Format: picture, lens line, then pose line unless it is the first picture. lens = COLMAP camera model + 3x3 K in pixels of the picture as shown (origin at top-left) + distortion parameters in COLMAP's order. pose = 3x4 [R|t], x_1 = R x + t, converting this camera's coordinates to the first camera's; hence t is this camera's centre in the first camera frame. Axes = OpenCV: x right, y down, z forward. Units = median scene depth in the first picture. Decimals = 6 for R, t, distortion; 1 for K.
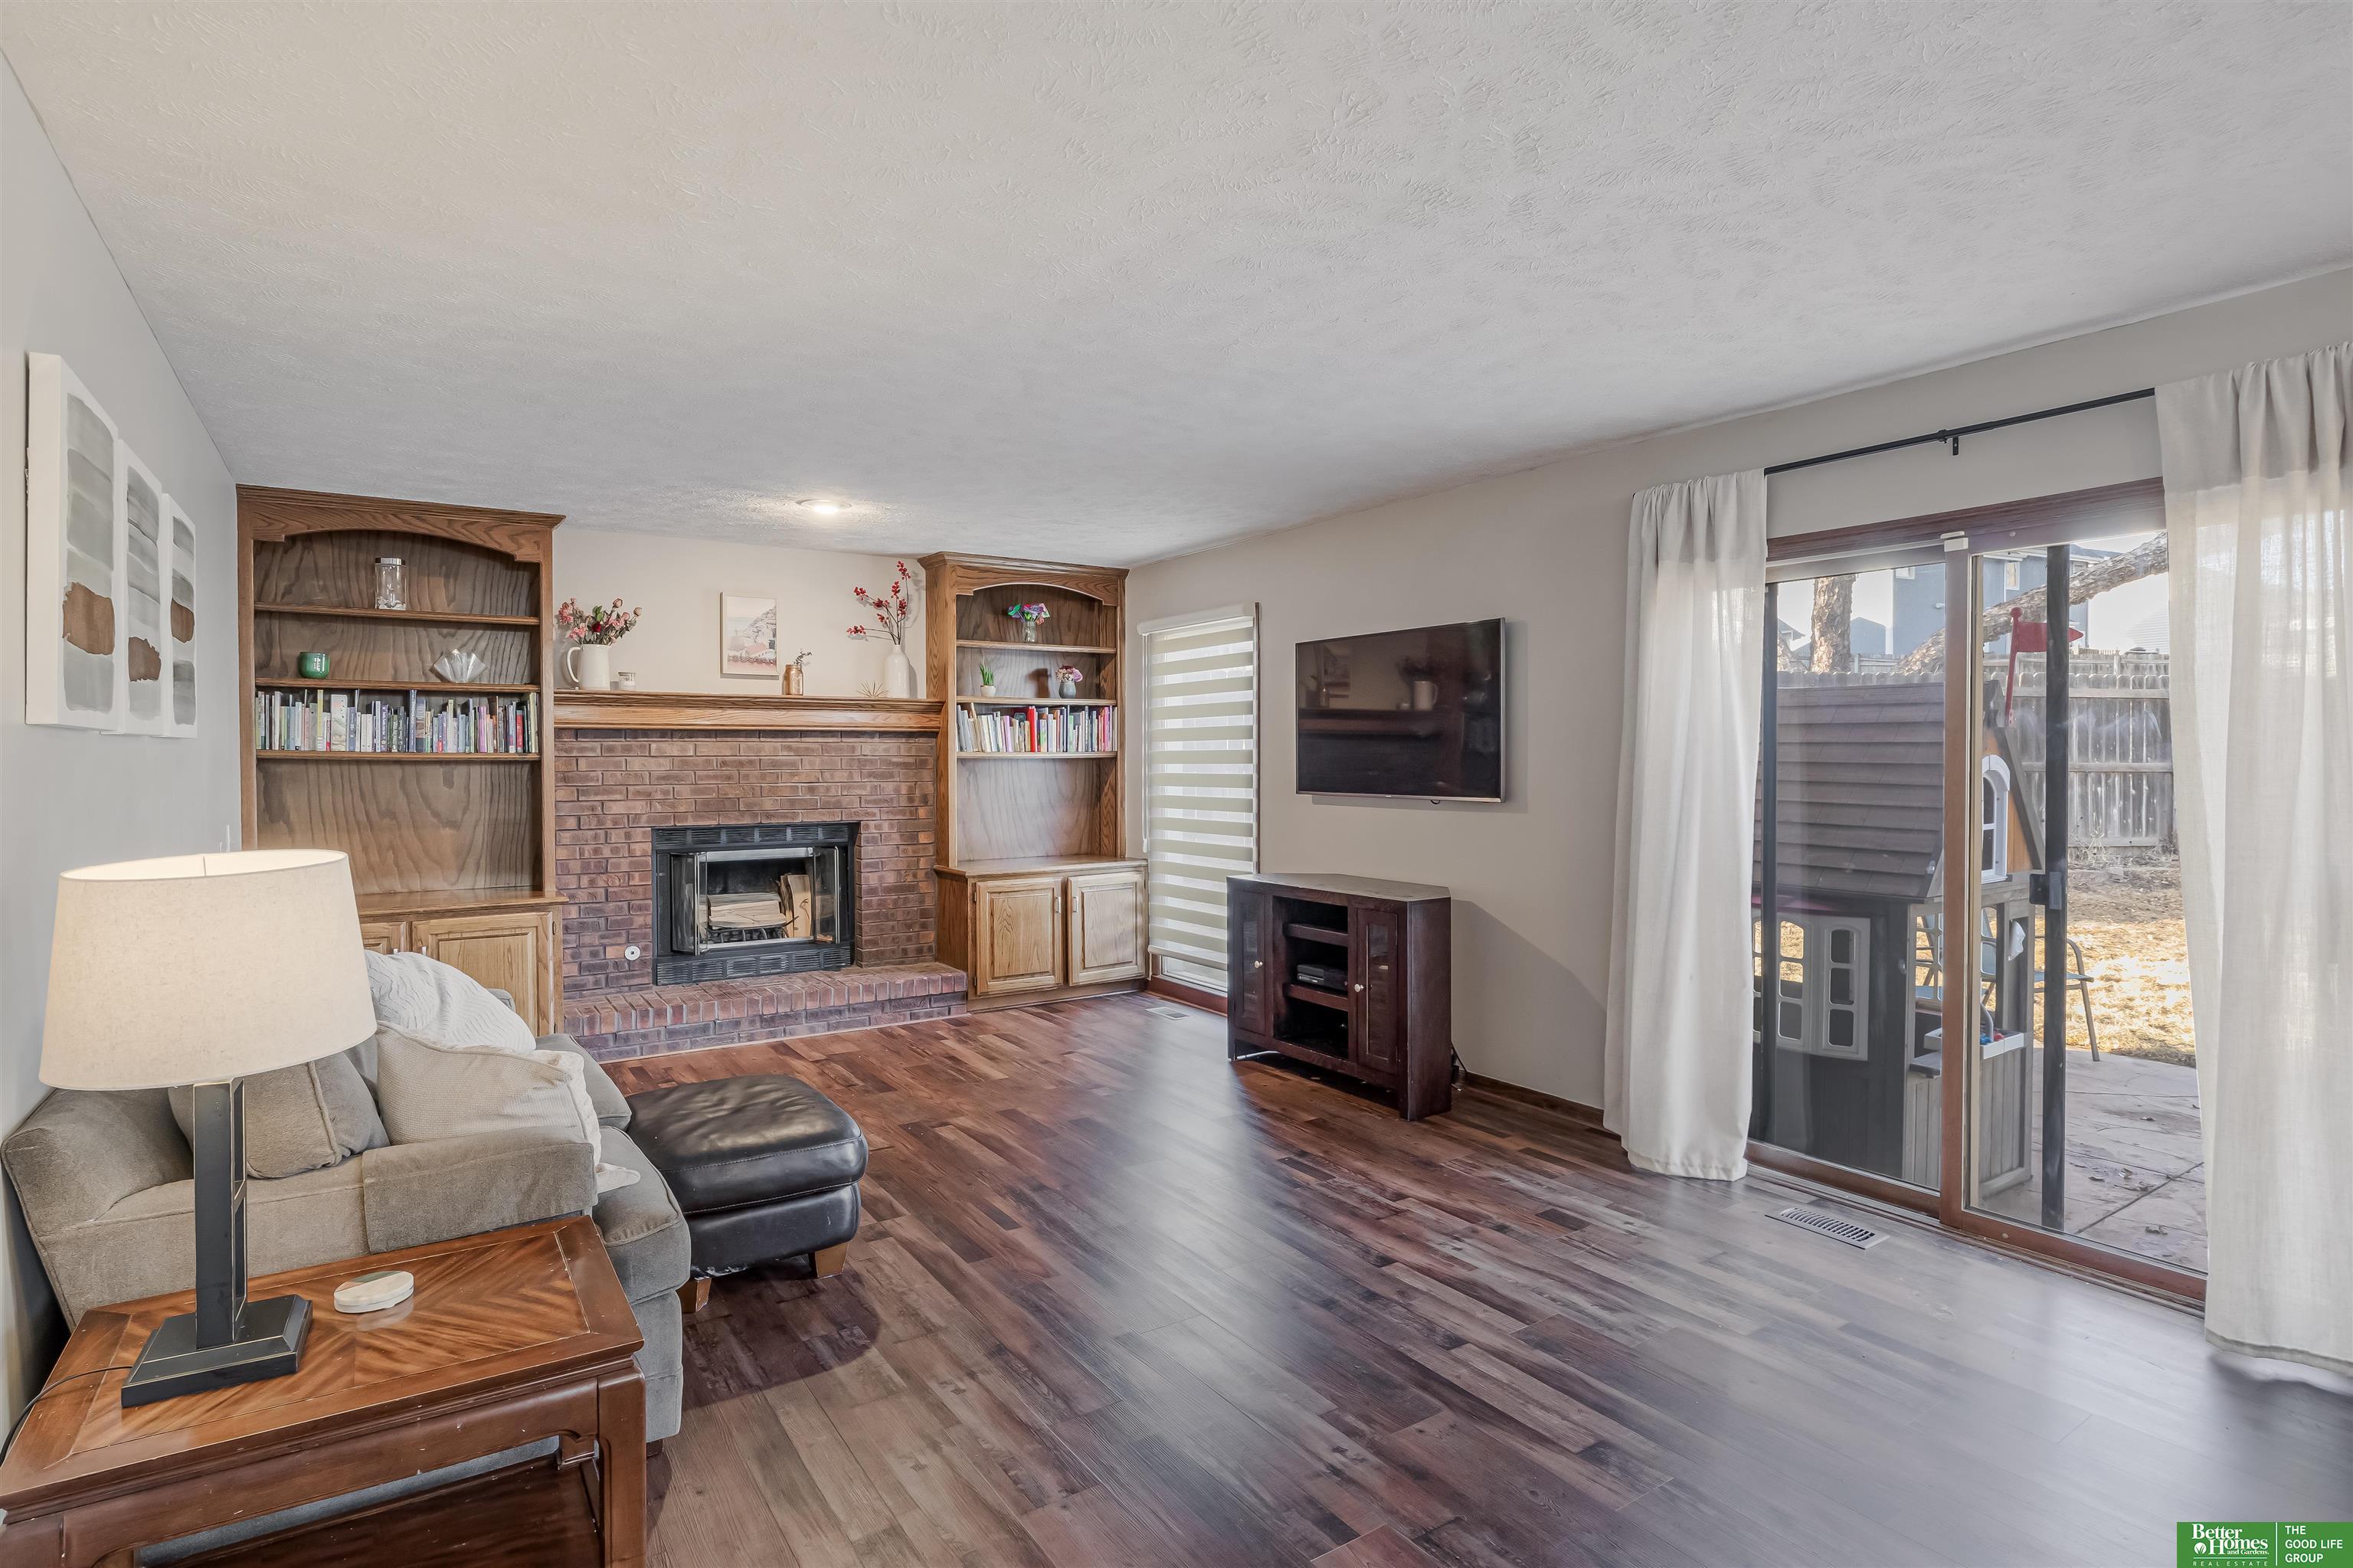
lens RADIAL K [[1210.3, 0, 1178.9], [0, 1210.3, 785.8], [0, 0, 1]] dist [-0.001586, -0.003074]
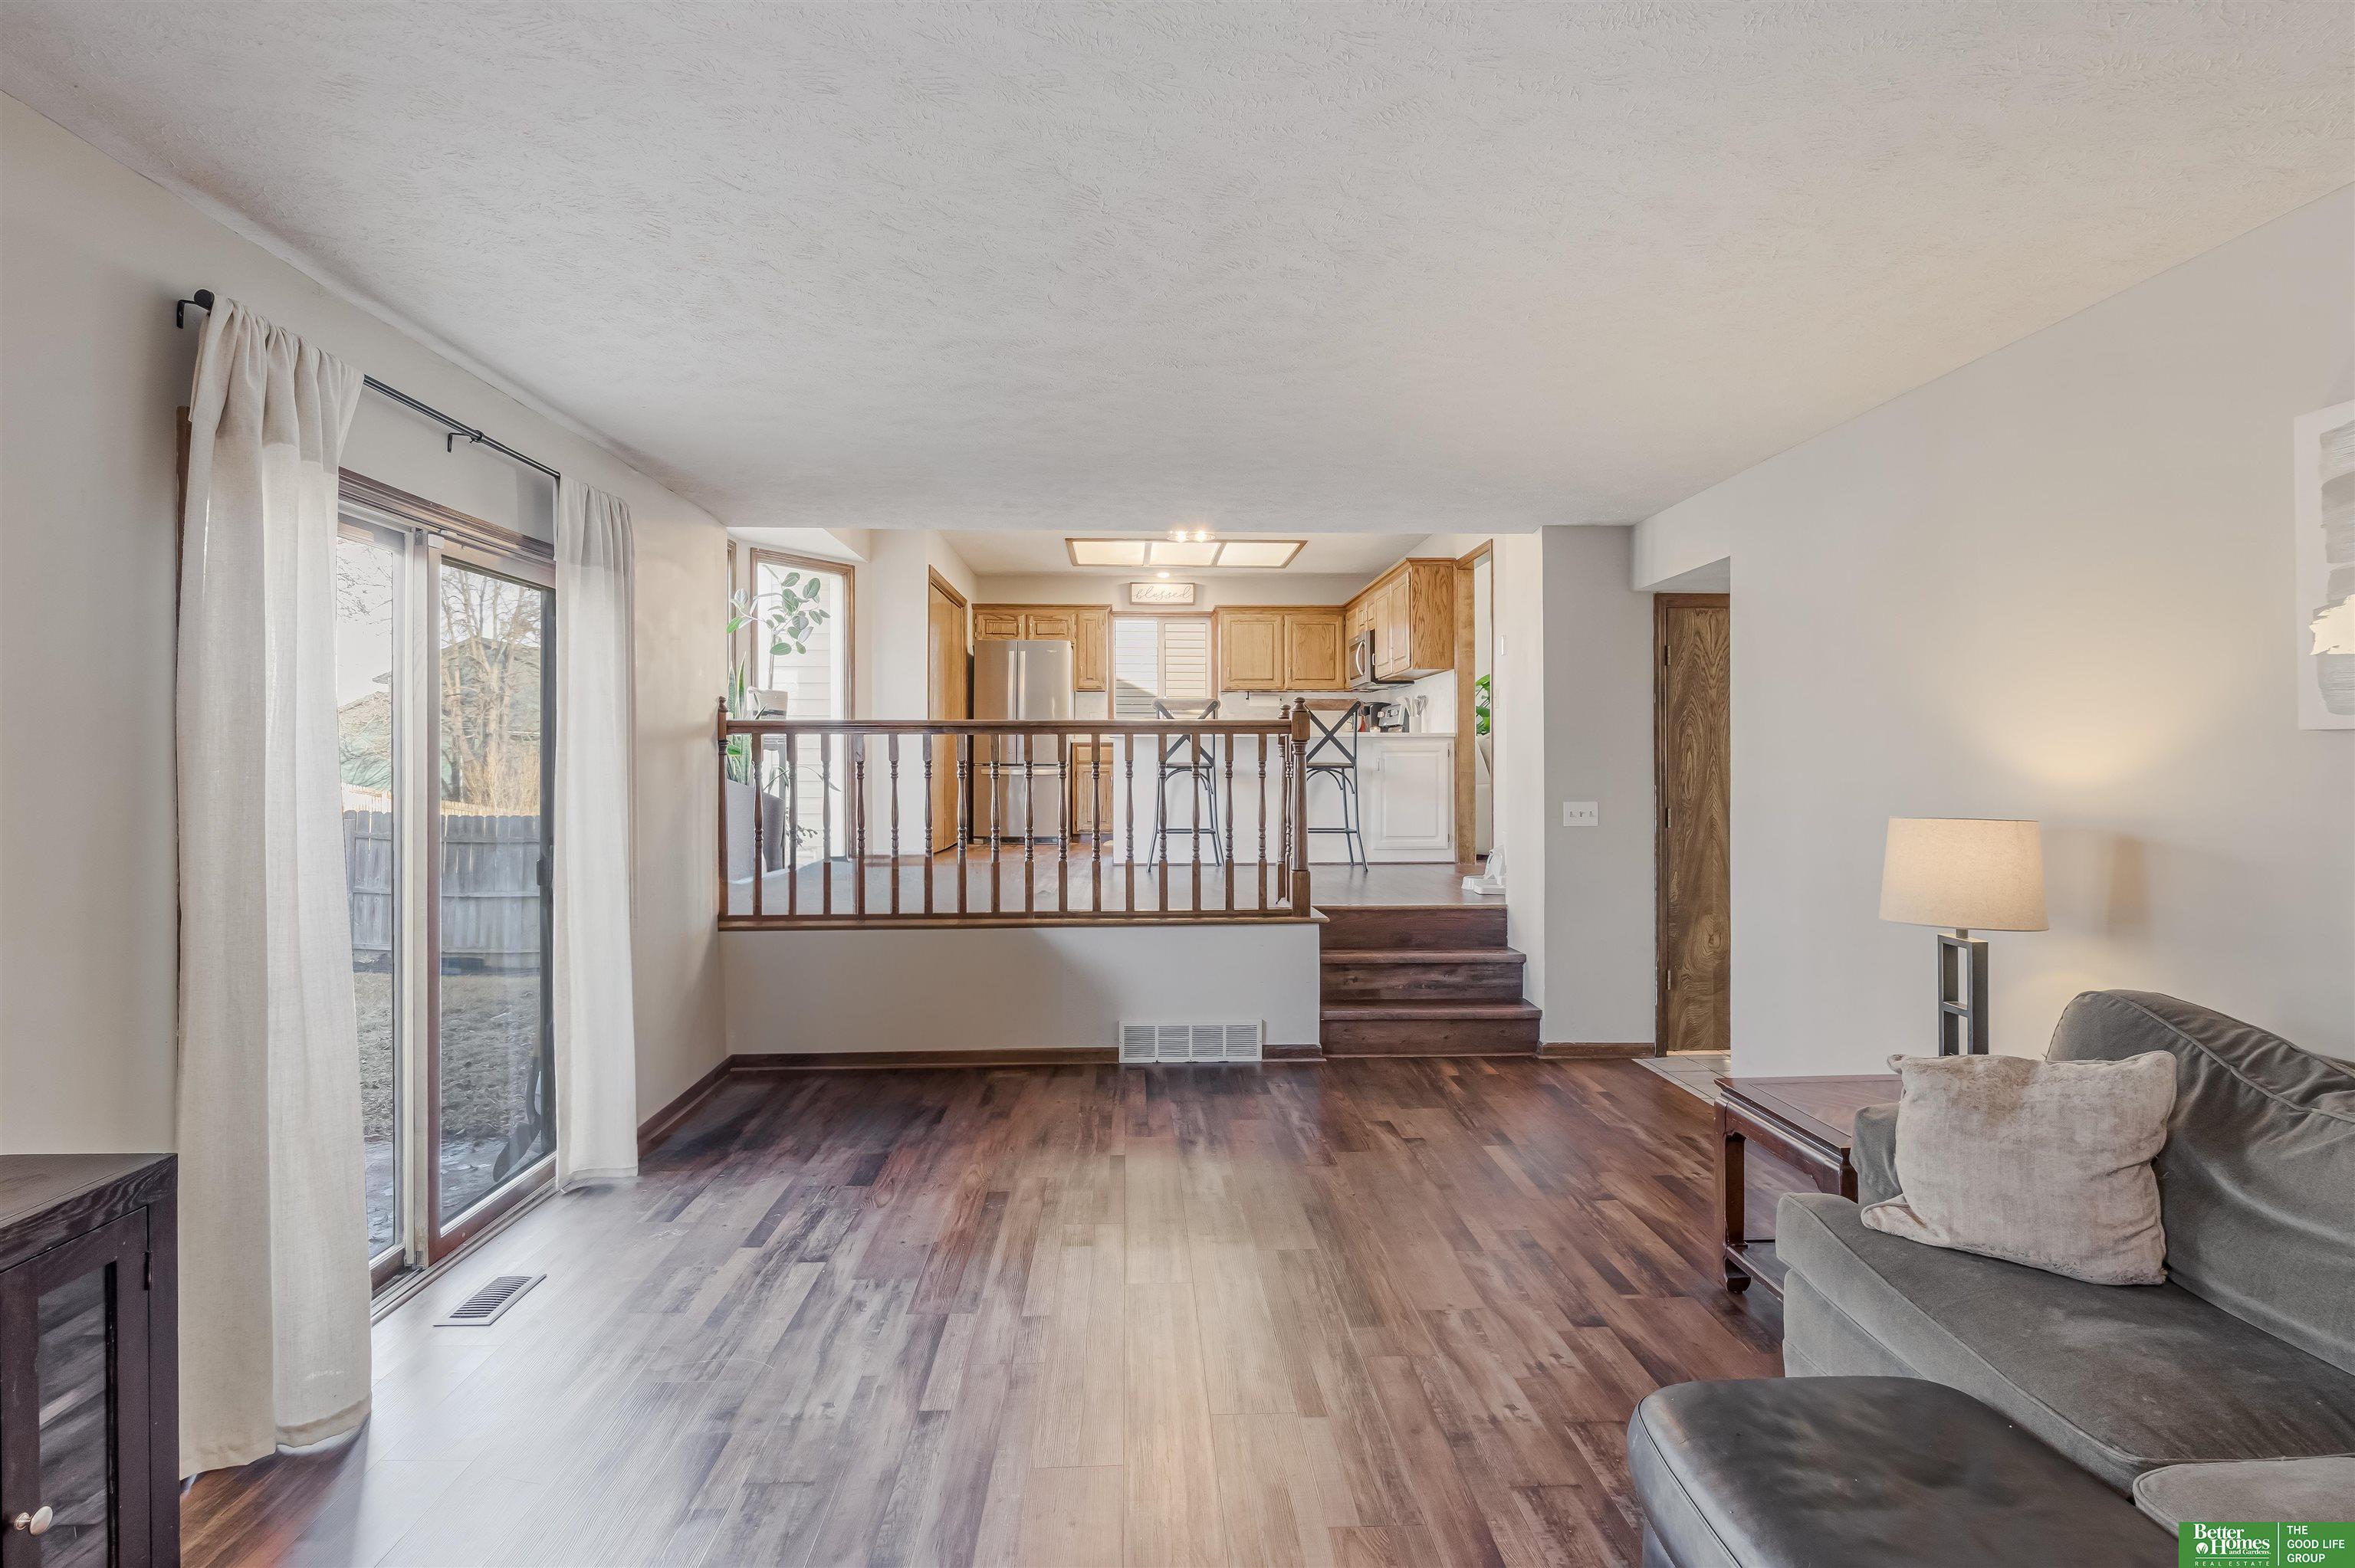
lens RADIAL K [[1211.1, 0, 1190.2], [0, 1211.1, 762.0], [0, 0, 1]] dist [-0.001586, -0.003074]
pose [[-0.861382, 0.002176, 0.507953, -0.210782], [0.016123, 0.999604, 0.023059, -0.022741], [-0.507702, 0.028052, -0.861076, 0.904285]]
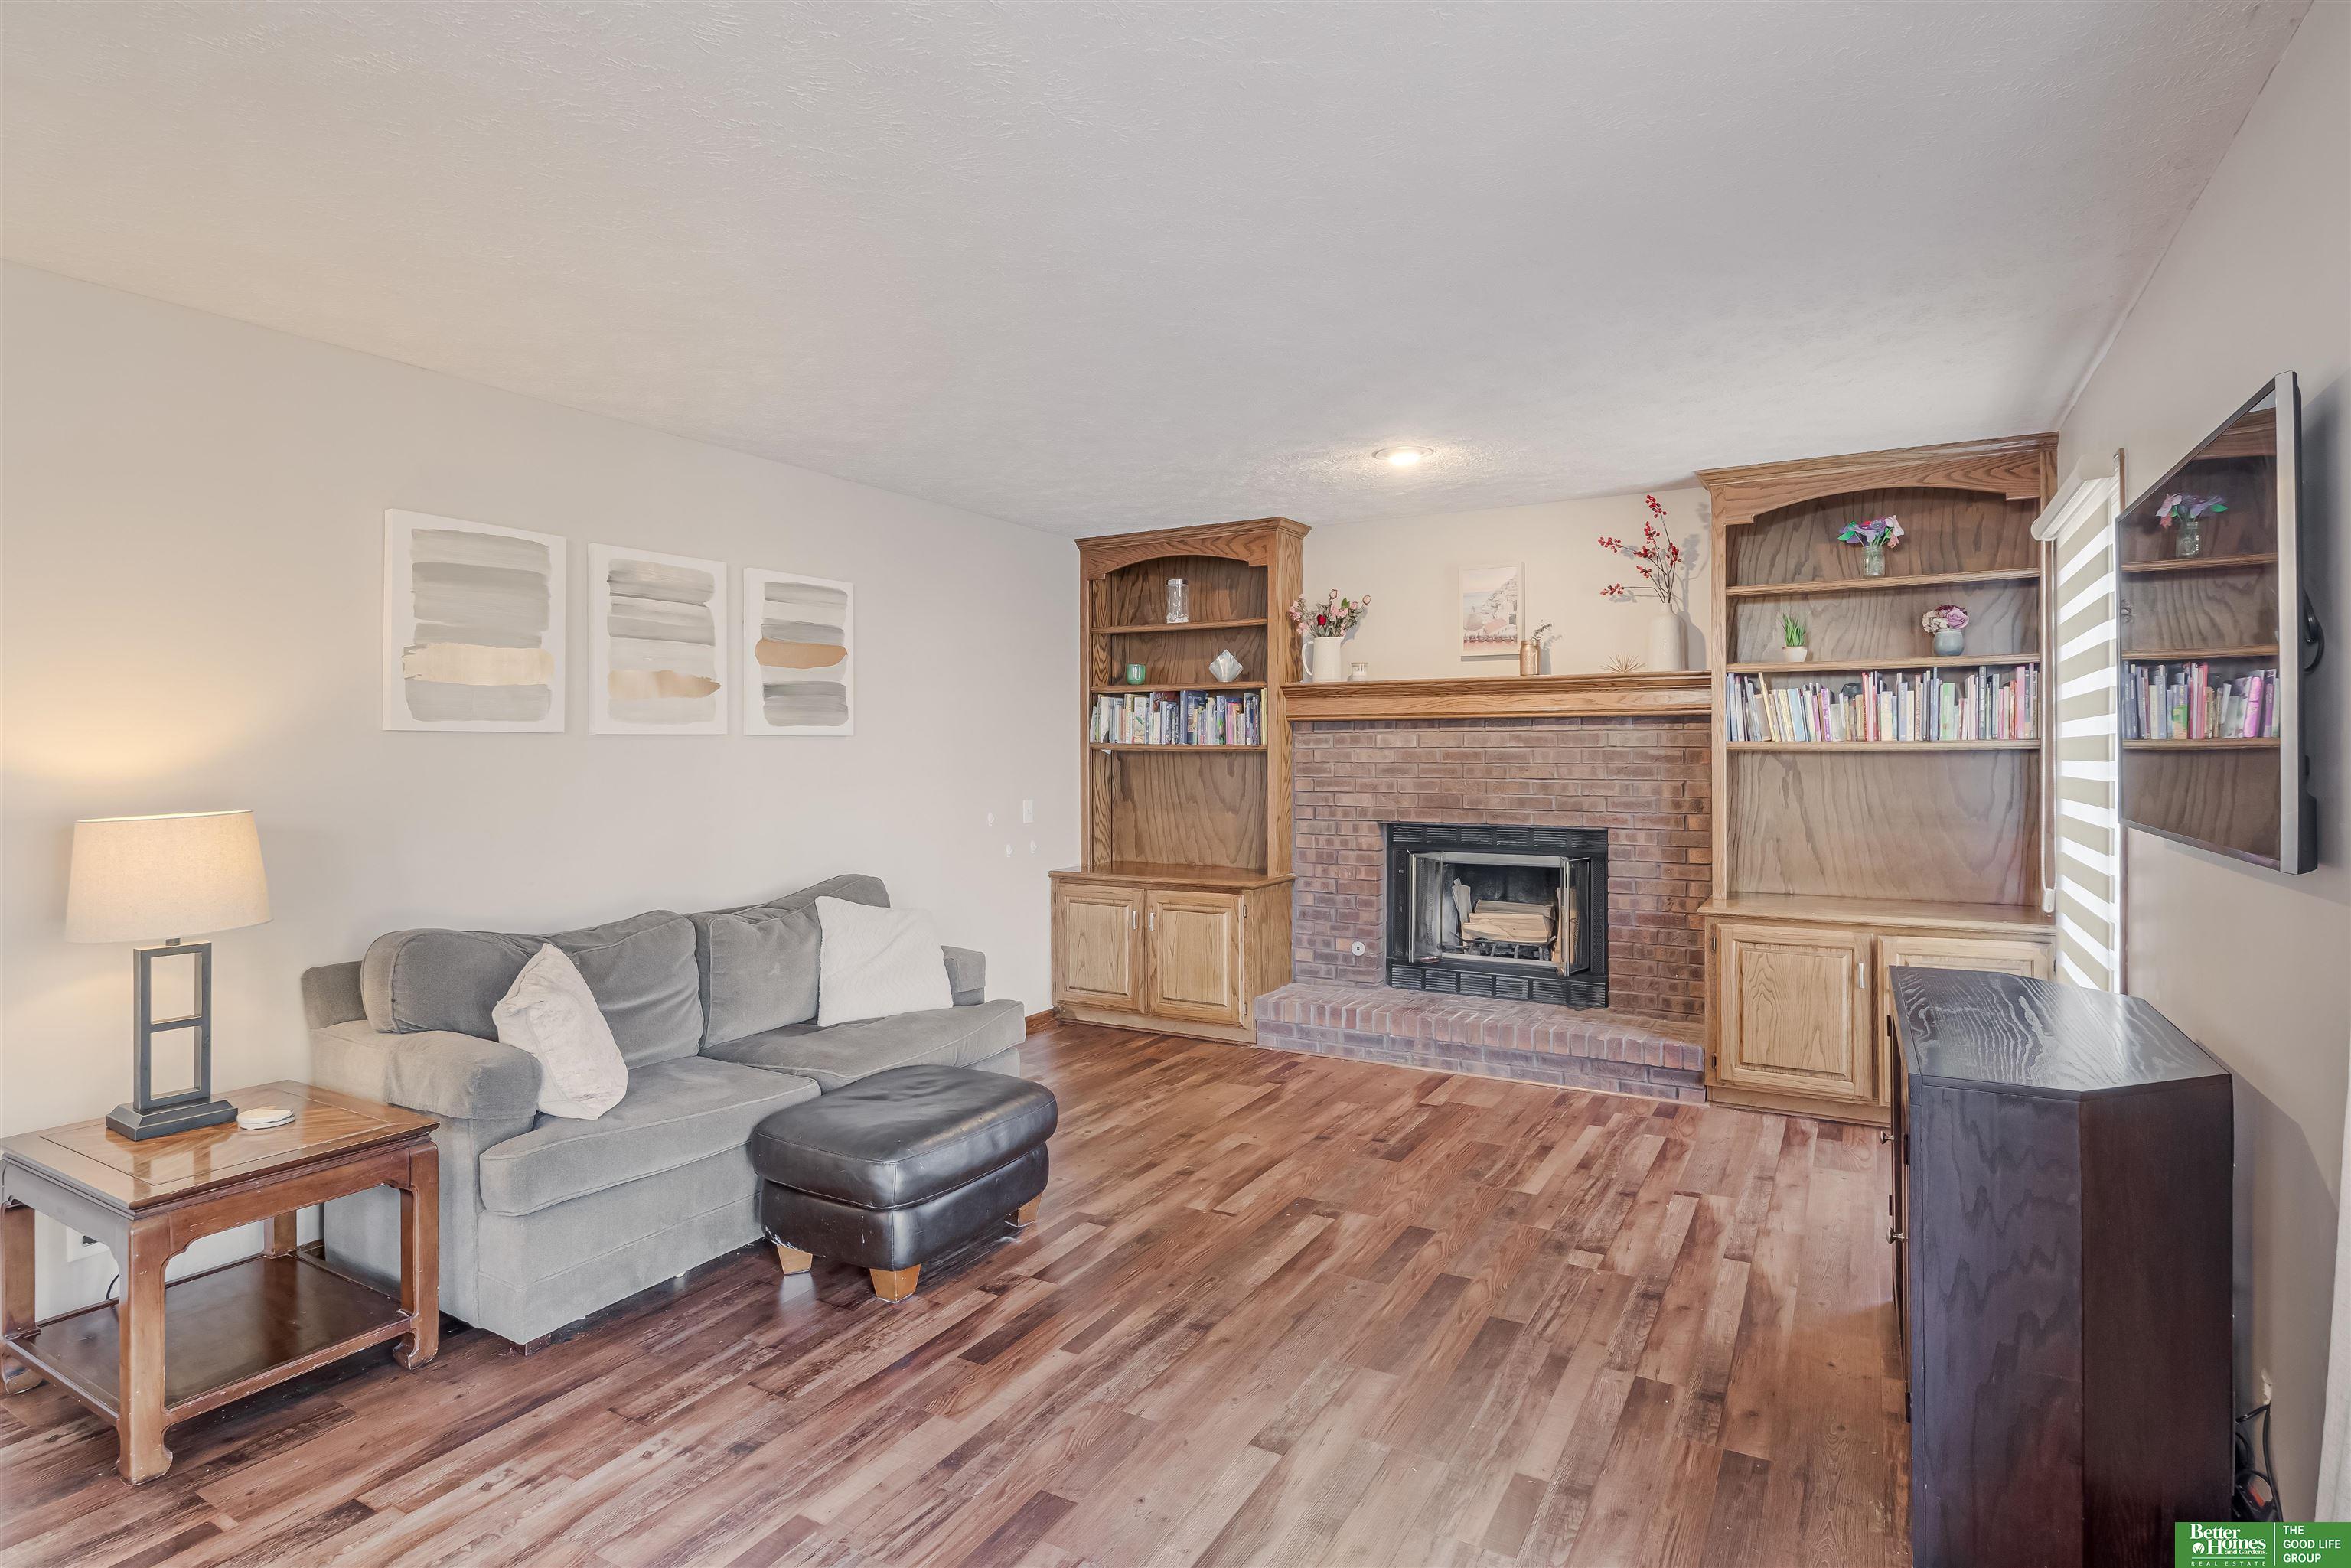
lens RADIAL K [[1209.2, 0, 1164.1], [0, 1209.2, 750.0], [0, 0, 1]] dist [-0.001586, -0.003074]
pose [[0.440576, 0.001461, -0.897714, 0.365337], [-0.020460, 0.999755, -0.008414, -0.011245], [0.897482, 0.022074, 0.440498, 0.432205]]
